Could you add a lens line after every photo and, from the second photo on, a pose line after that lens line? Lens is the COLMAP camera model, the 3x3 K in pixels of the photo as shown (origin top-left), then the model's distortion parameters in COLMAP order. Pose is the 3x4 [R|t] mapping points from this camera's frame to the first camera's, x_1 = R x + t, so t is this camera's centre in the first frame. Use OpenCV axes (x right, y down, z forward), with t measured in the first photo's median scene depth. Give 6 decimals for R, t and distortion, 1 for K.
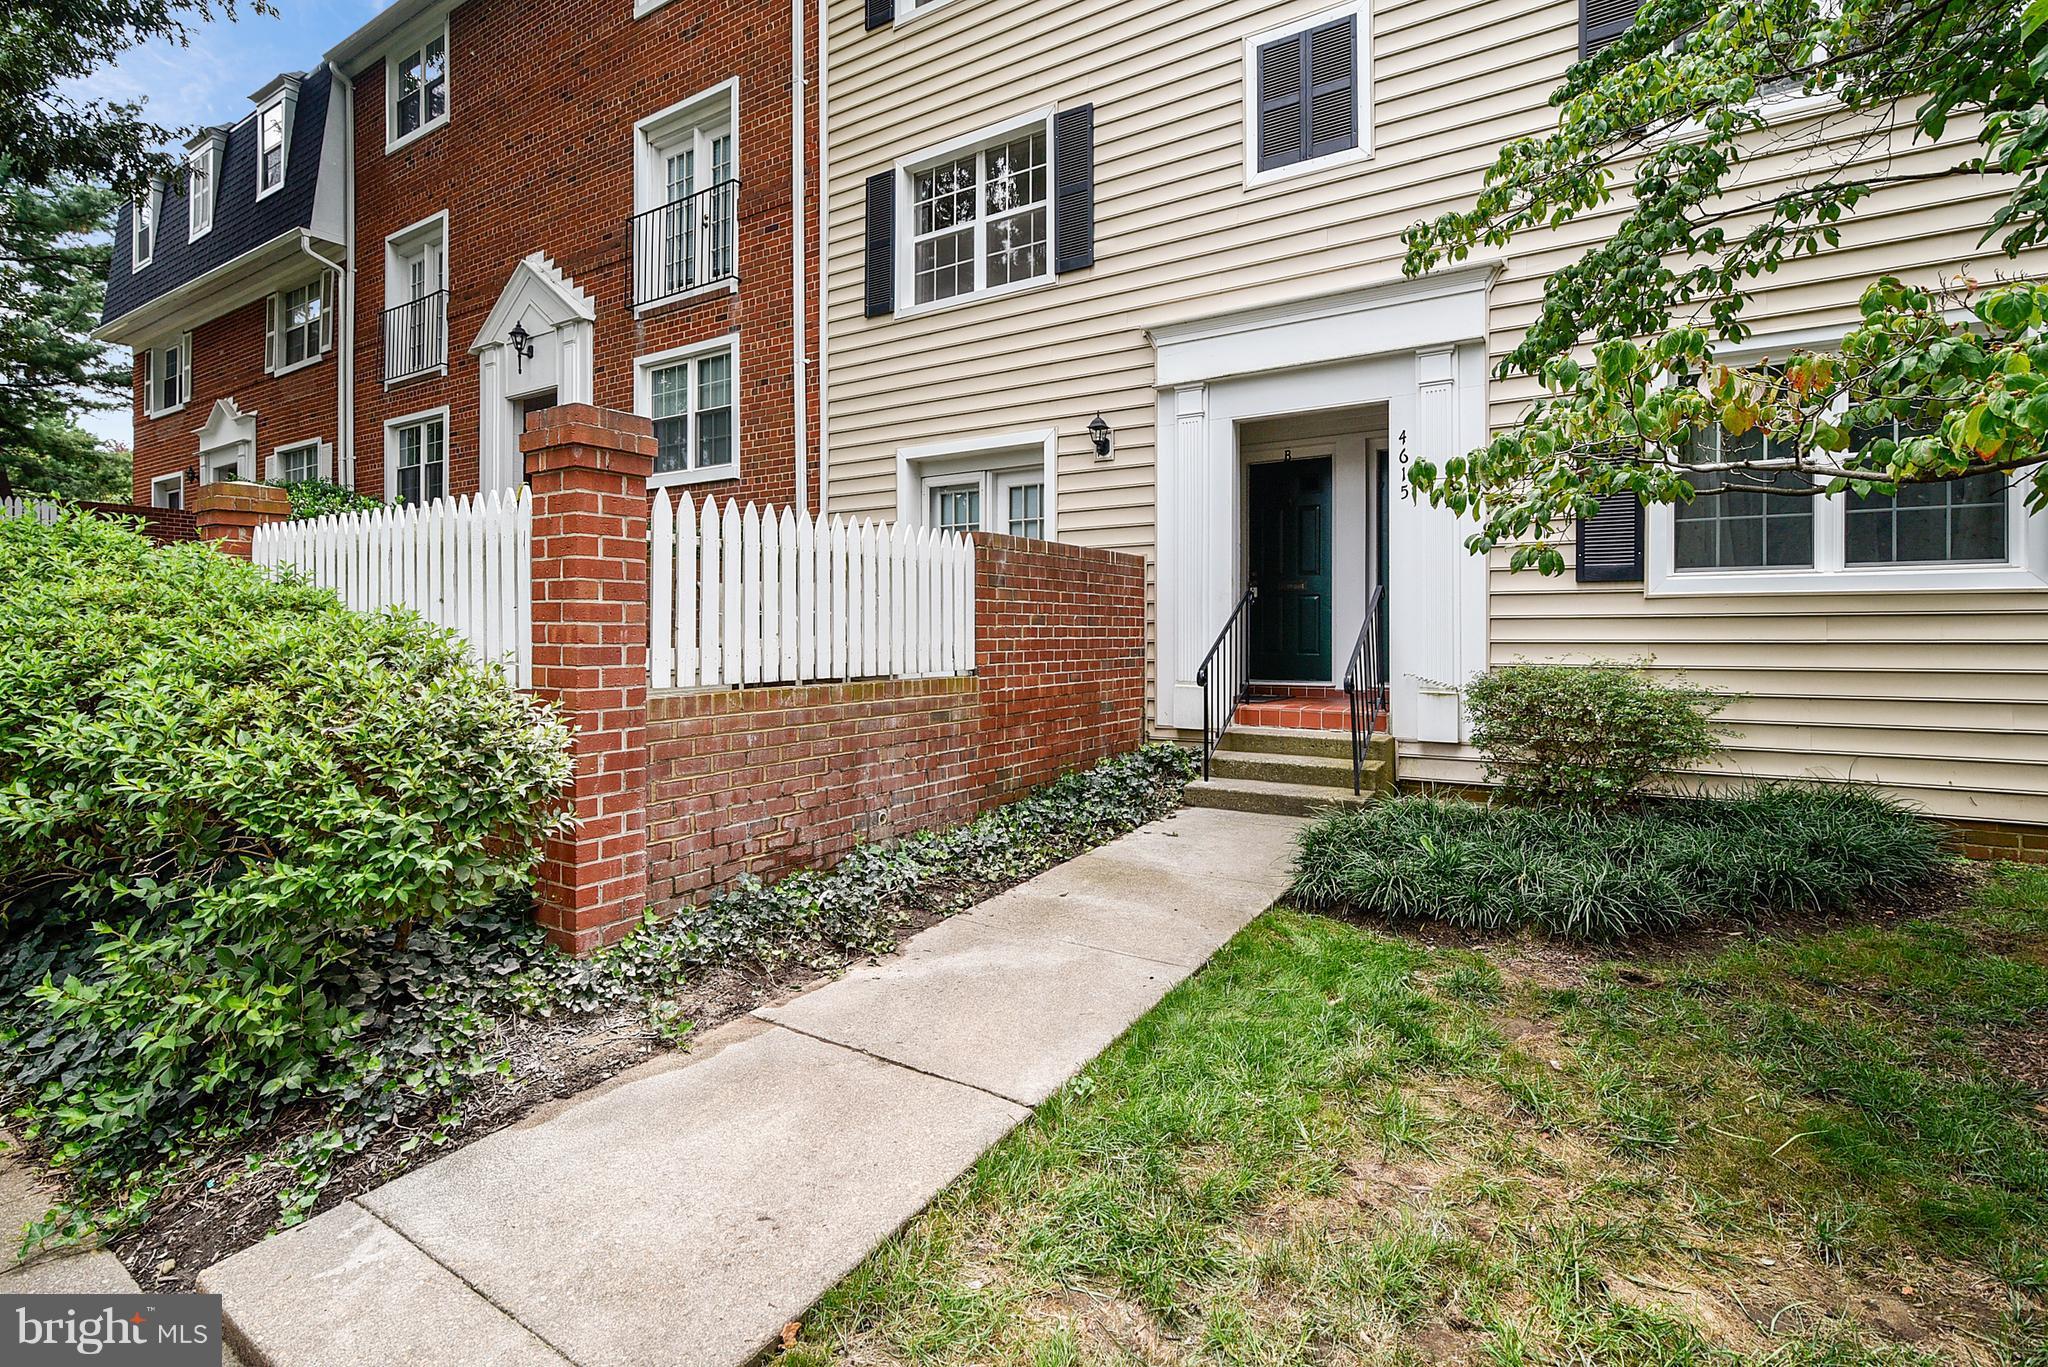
lens RADIAL K [[923.1, 0, 1018.7], [0, 923.1, 629.7], [0, 0, 1]] dist [0.000865, 0.000165]
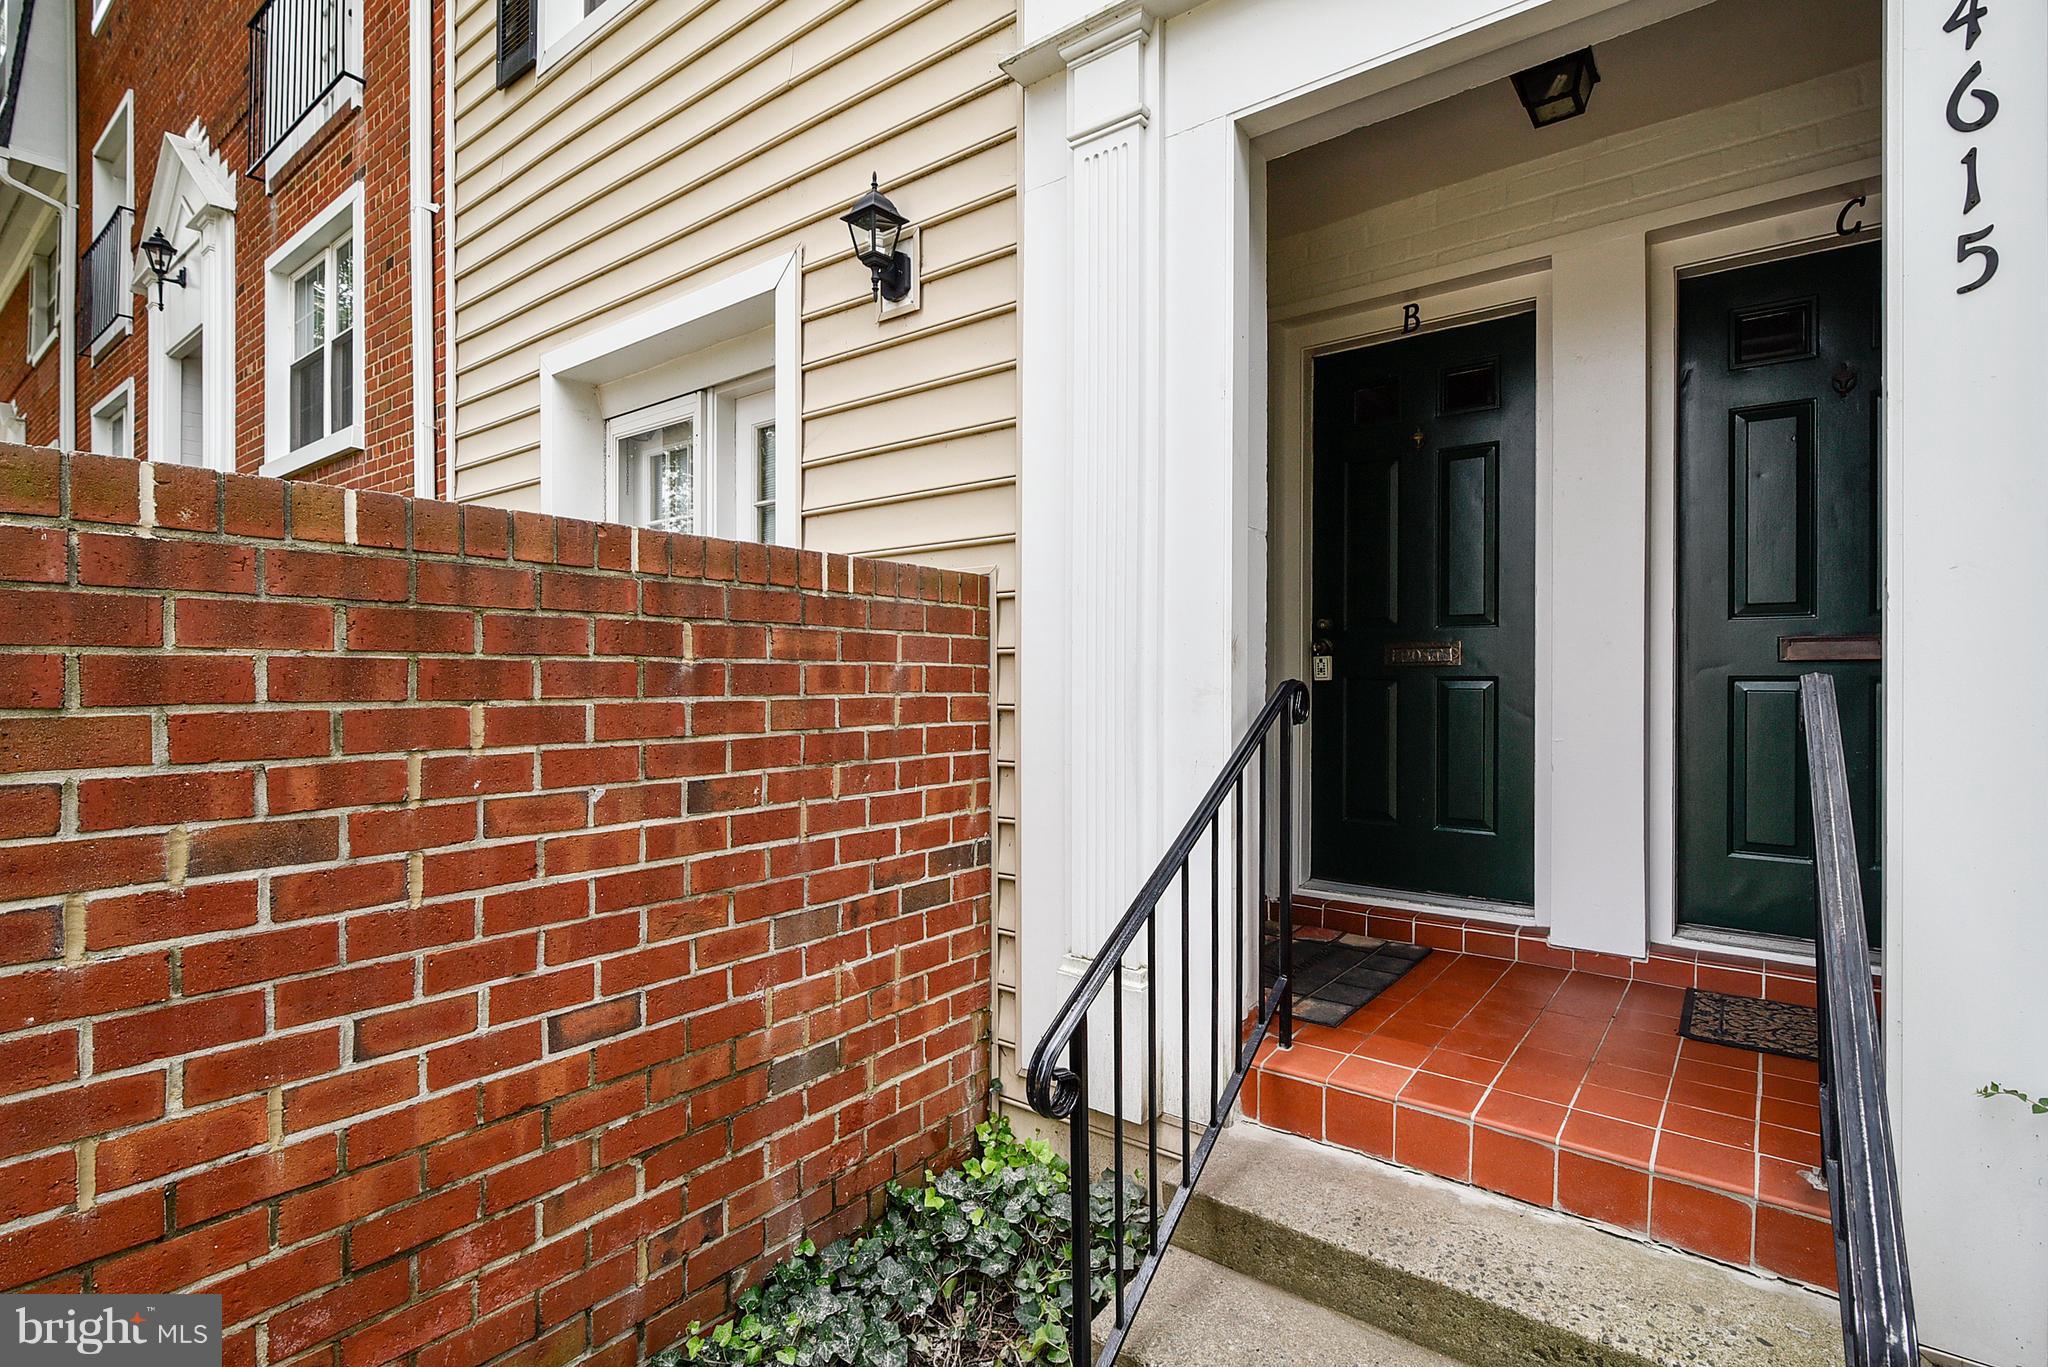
lens RADIAL K [[932.5, 0, 1018.6], [0, 932.5, 677.0], [0, 0, 1]] dist [0.003050, 0.000222]
pose [[0.995588, 0.002965, -0.093786, 0.176015], [-0.002757, 0.999993, 0.002352, -0.041020], [0.093792, -0.002084, 0.995590, 0.638200]]
